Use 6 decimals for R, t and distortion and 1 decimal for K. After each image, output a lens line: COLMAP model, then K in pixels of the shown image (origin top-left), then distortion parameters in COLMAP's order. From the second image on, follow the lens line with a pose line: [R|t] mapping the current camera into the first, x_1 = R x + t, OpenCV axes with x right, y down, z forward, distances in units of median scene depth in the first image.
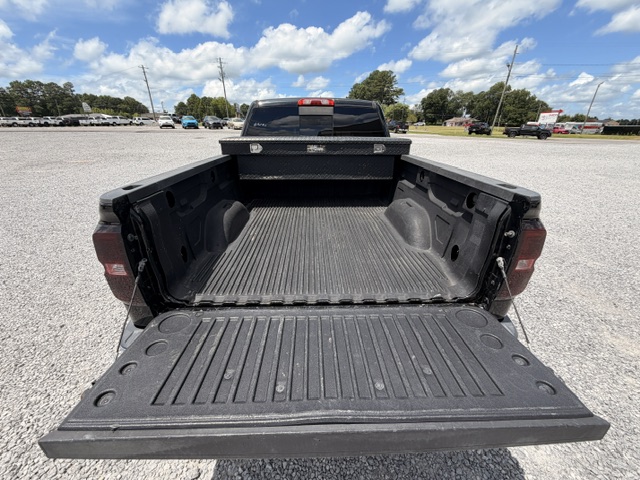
lens RADIAL K [[237.3, 0, 320.0], [0, 237.3, 240.0], [0, 0, 1]] dist [0.001798, 0.000040]
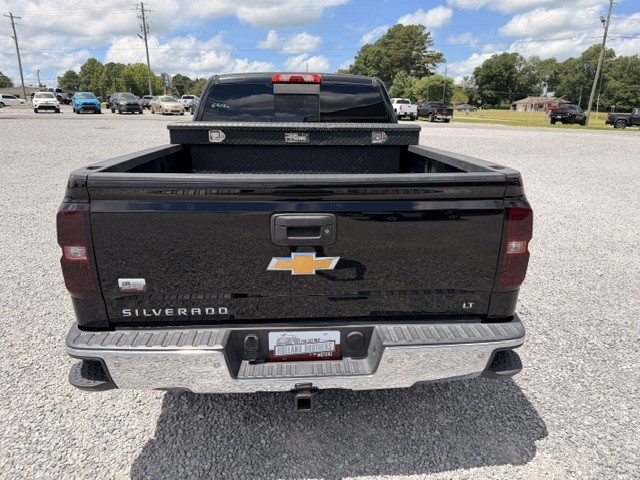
lens RADIAL K [[456.7, 0, 321.5], [0, 456.7, 250.3], [0, 0, 1]] dist [0.075929, -0.084464]
pose [[0.999497, -0.004500, 0.031388, 0.003945], [0.009285, 0.988026, -0.154008, 0.048929], [-0.030319, 0.154222, 0.987571, -0.097292]]
